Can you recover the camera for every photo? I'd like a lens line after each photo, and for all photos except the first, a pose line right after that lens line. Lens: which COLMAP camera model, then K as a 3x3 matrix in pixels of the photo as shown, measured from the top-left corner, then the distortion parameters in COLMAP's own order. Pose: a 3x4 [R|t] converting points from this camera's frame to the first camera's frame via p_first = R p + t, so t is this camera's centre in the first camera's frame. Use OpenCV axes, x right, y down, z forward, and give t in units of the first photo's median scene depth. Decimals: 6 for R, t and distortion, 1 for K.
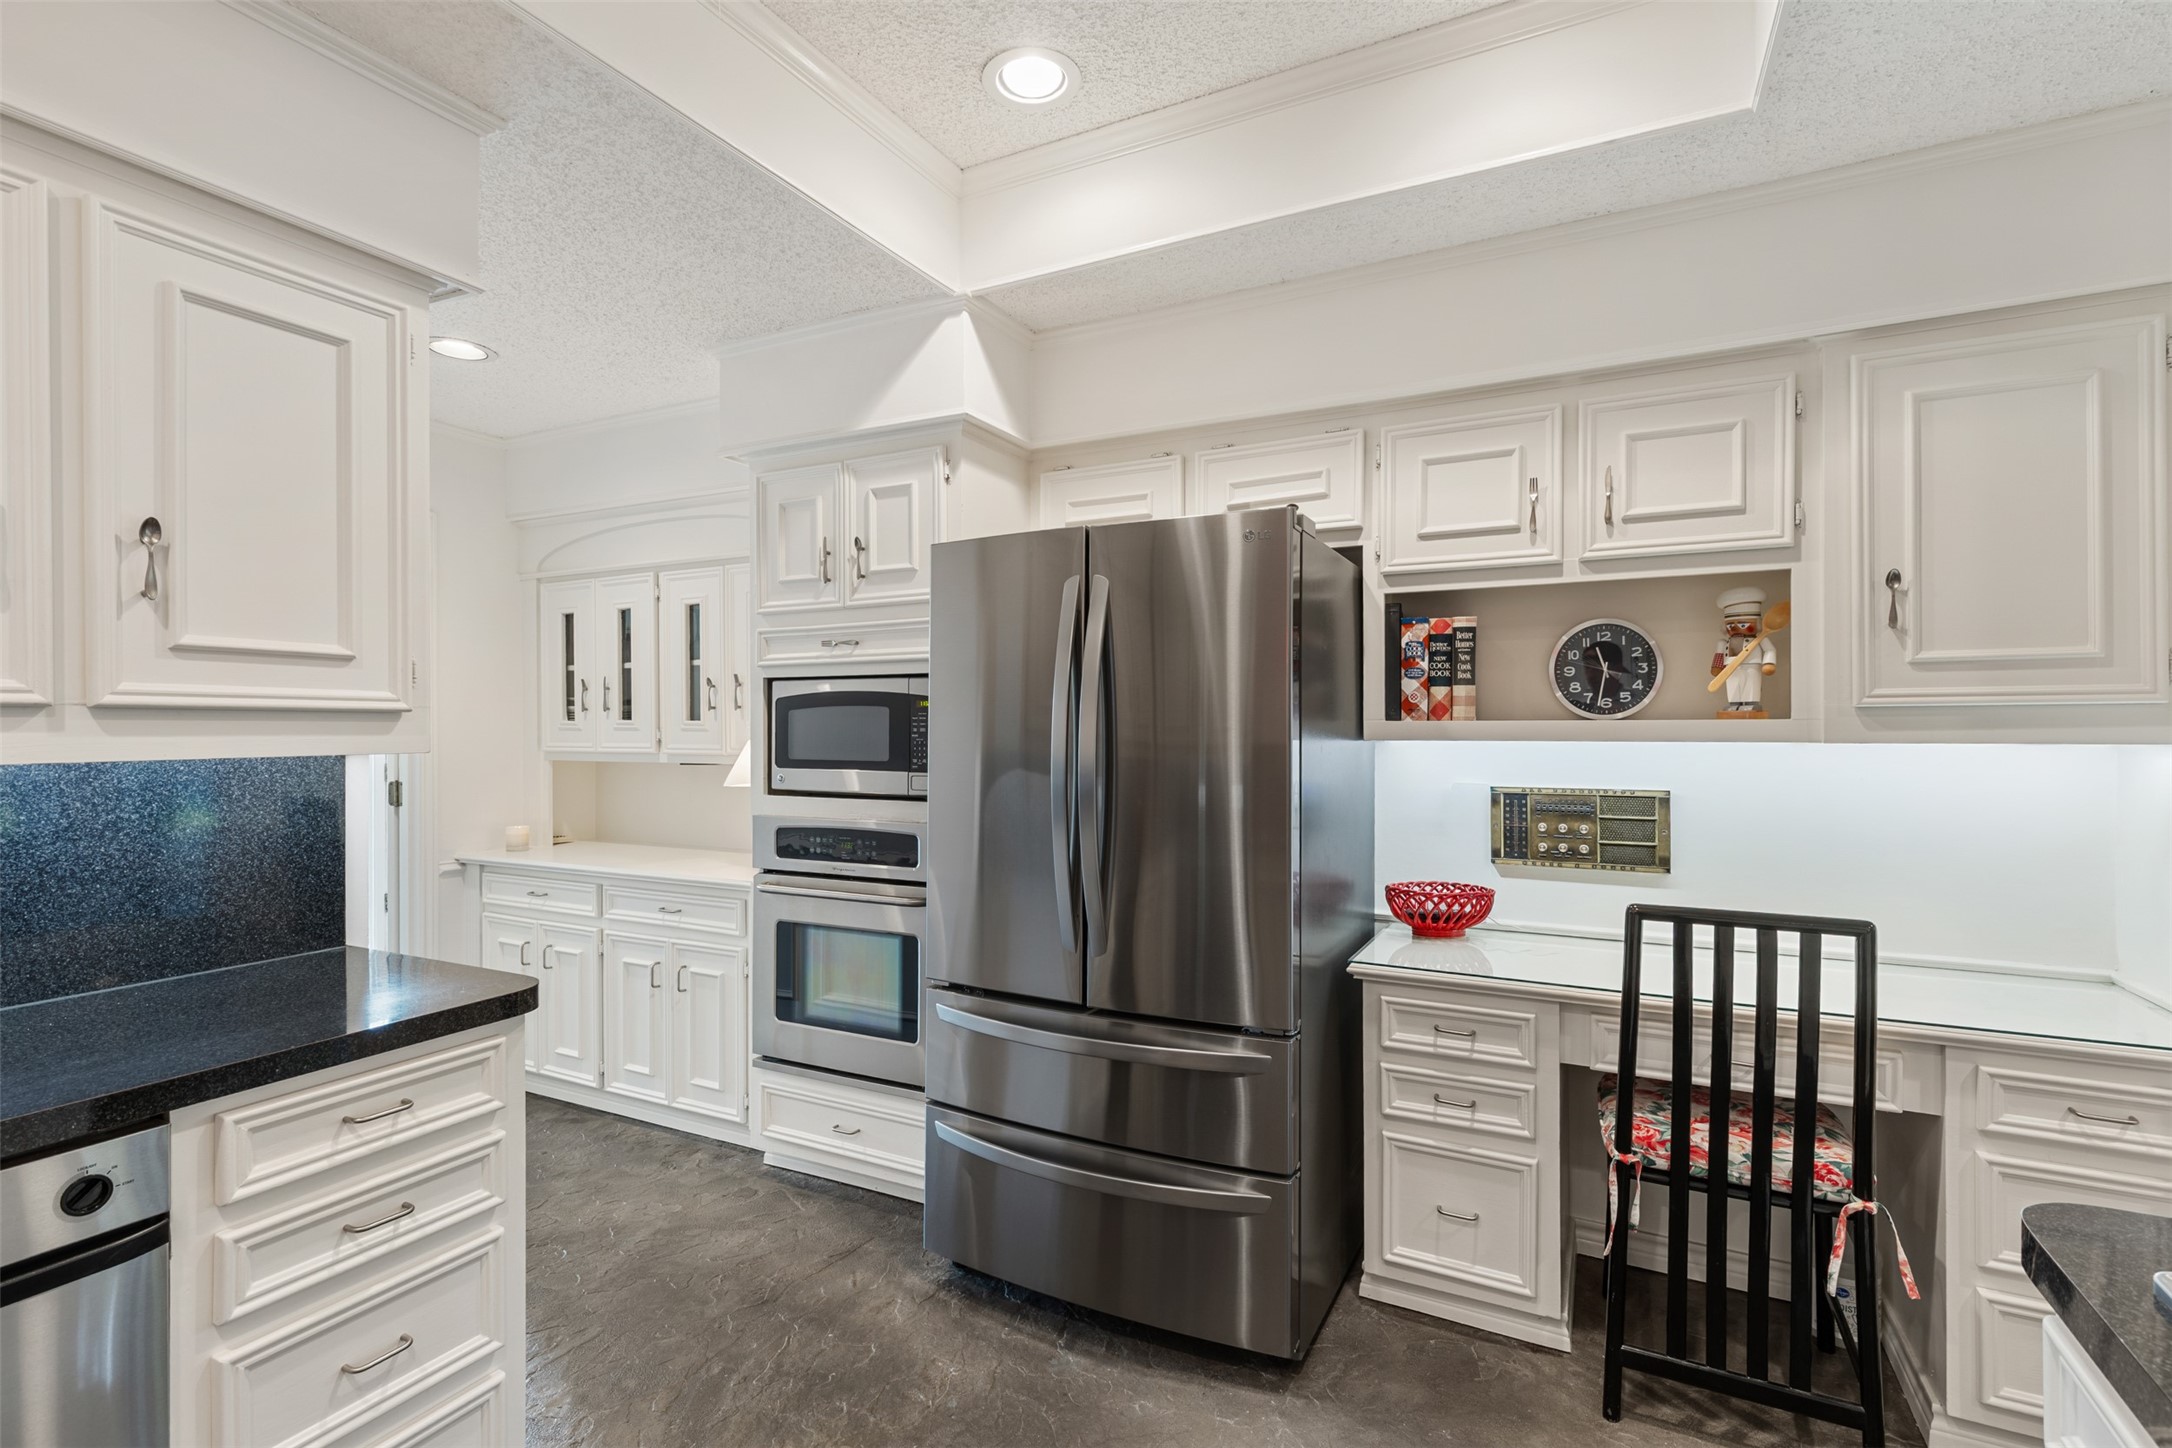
lens RADIAL K [[982.8, 0, 1035.6], [0, 982.8, 737.4], [0, 0, 1]] dist [0.002817, 0.000288]
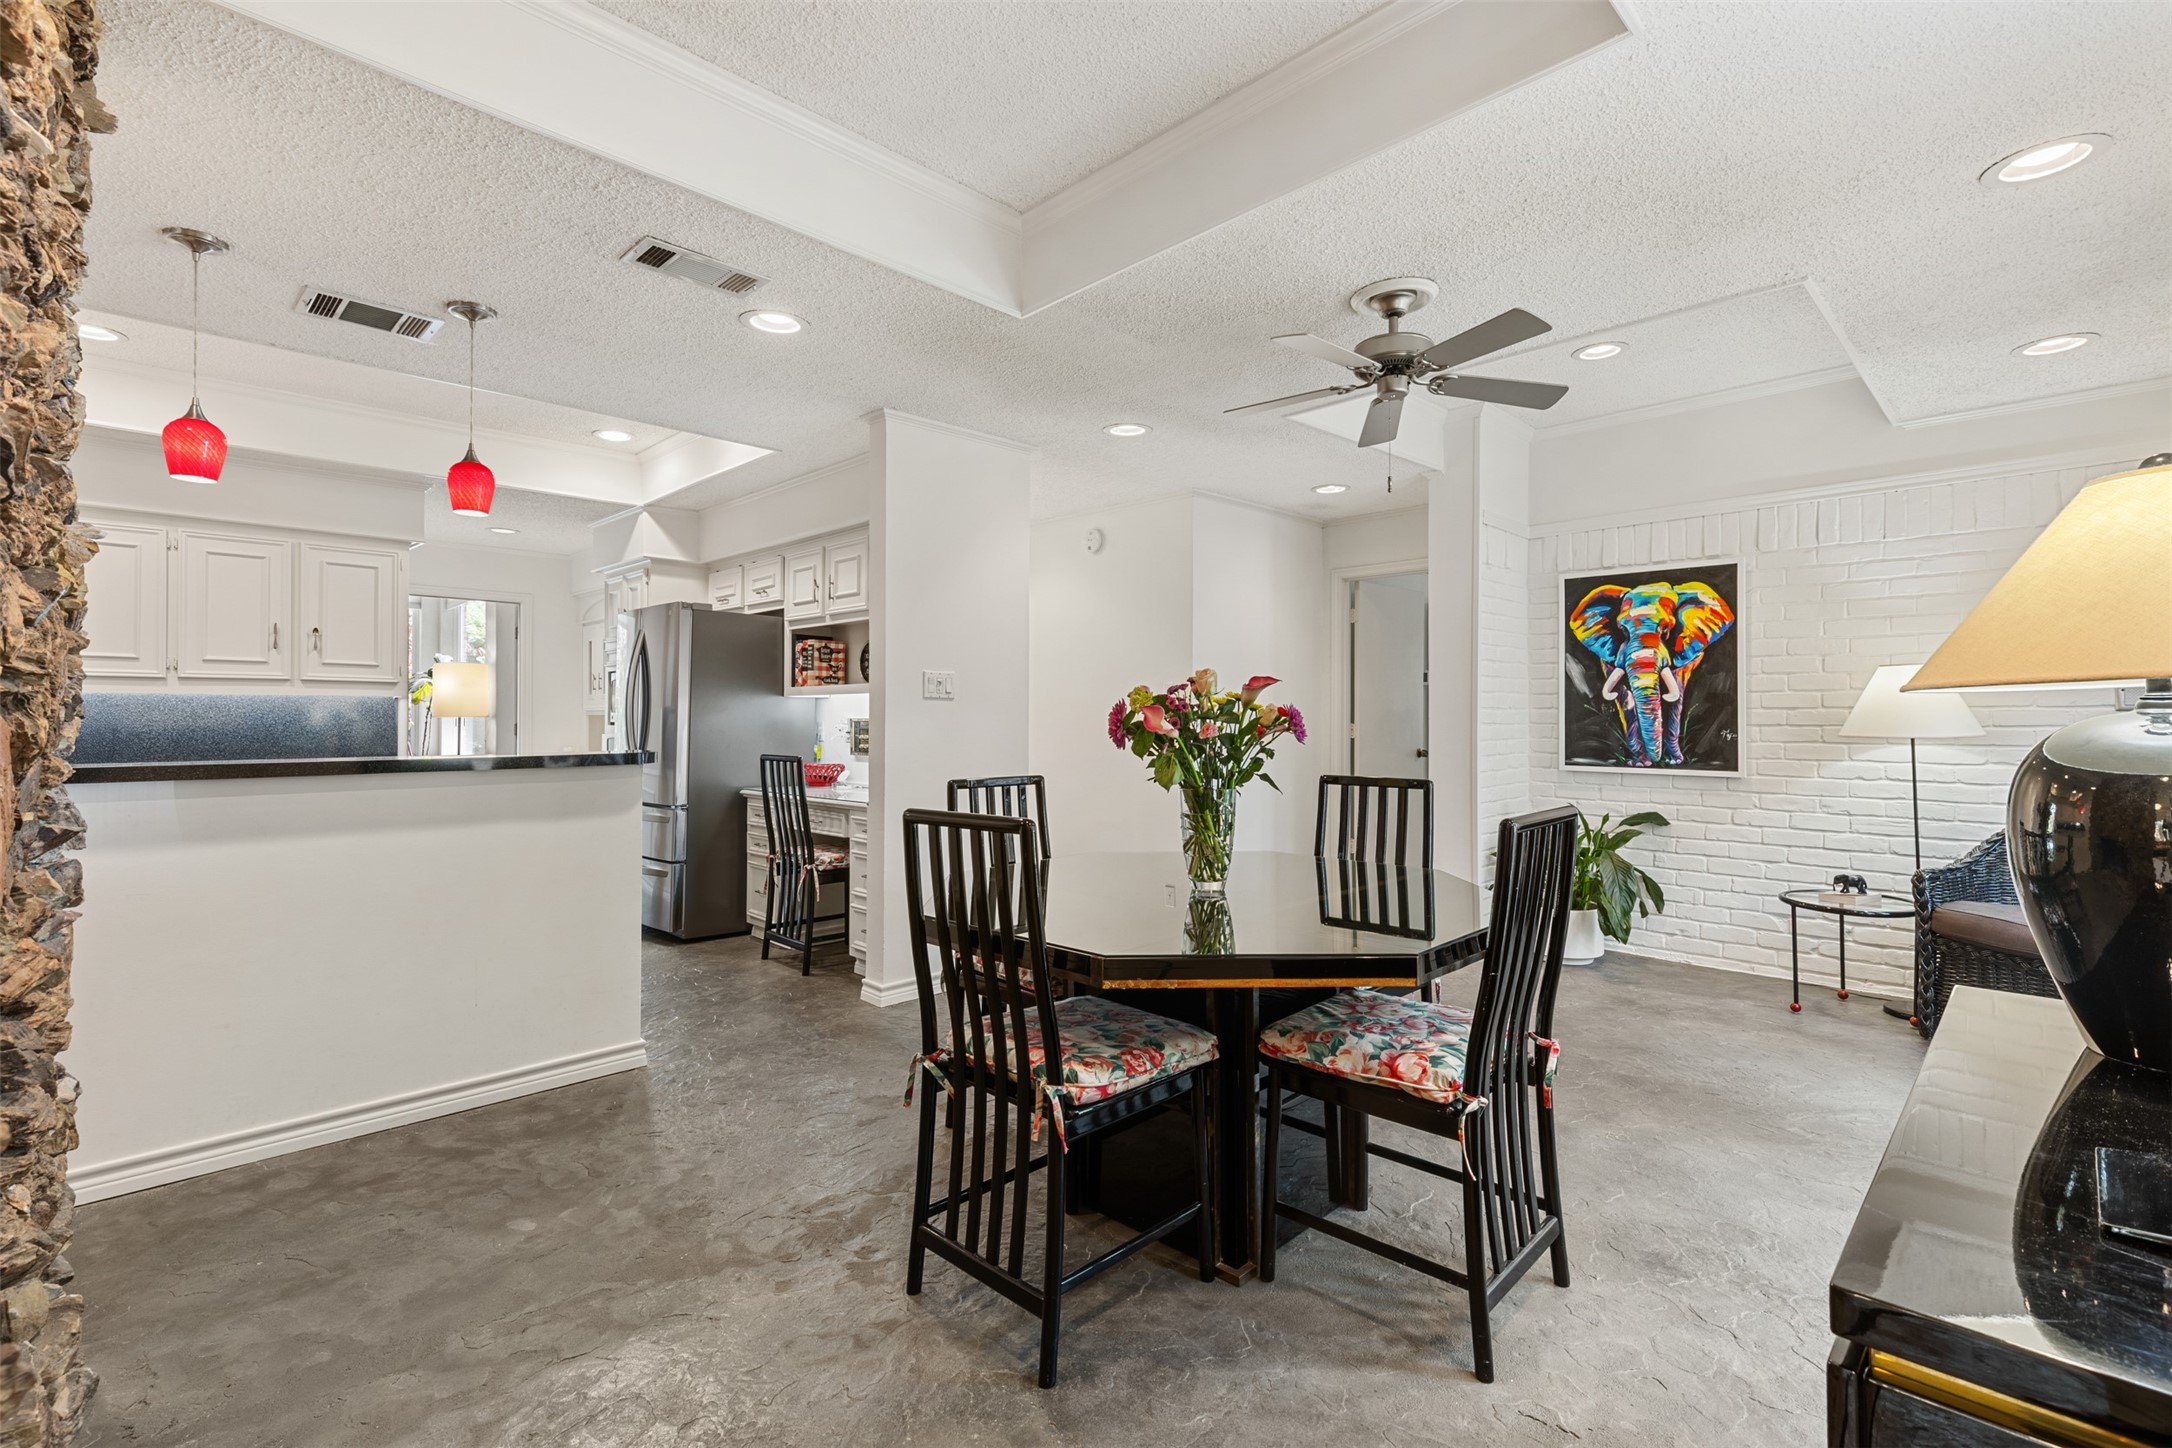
lens RADIAL K [[982.8, 0, 1089.9], [0, 982.8, 730.4], [0, 0, 1]] dist [0.002817, 0.000288]
pose [[0.953606, 0.004141, -0.301028, 1.674614], [-0.006045, 0.999967, -0.005394, 0.089362], [0.300996, 0.006964, 0.953600, -0.913730]]
